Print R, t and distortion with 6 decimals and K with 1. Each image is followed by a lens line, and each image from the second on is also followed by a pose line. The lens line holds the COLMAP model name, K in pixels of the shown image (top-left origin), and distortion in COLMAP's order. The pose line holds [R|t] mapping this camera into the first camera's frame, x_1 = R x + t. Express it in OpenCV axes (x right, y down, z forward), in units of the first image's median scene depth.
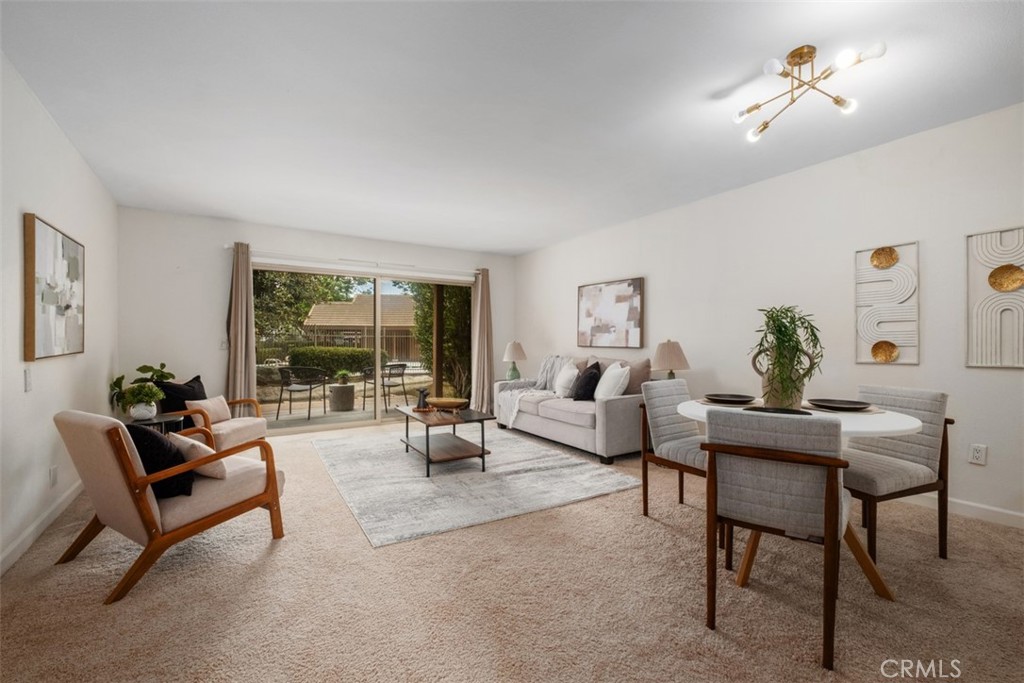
lens RADIAL K [[444.5, 0, 521.6], [0, 444.5, 342.3], [0, 0, 1]] dist [-0.001933, -0.004079]
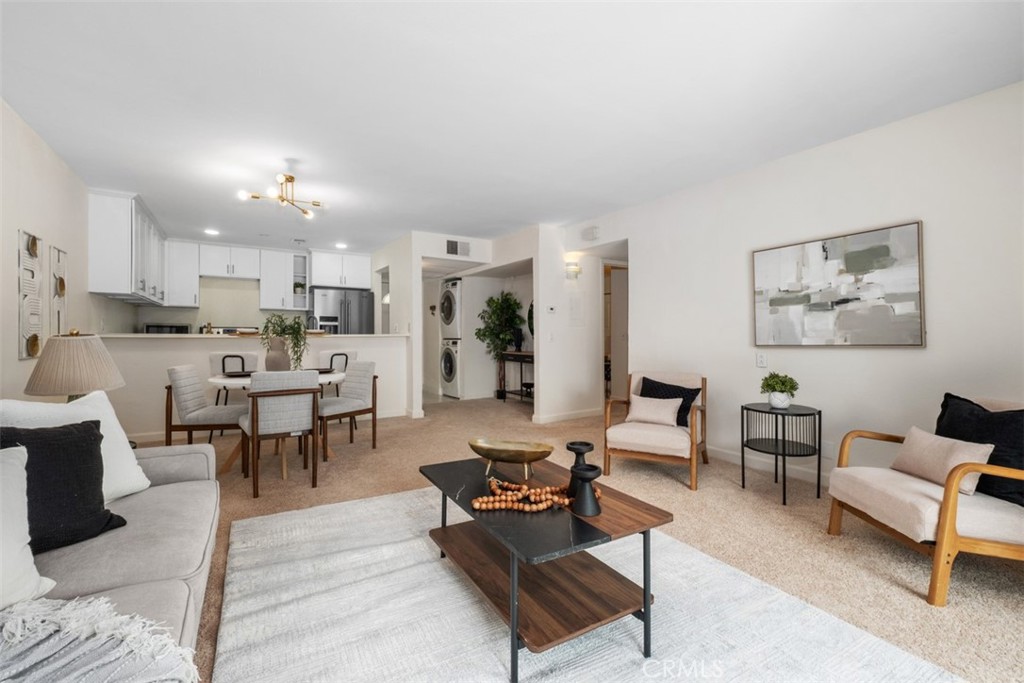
lens RADIAL K [[444.5, 0, 521.5], [0, 444.5, 337.2], [0, 0, 1]] dist [-0.001933, -0.004079]
pose [[-0.999995, 0.002145, 0.002458, -0.178157], [0.002151, 0.999994, 0.002745, 0.002012], [-0.002452, 0.002750, -0.999993, 1.491019]]
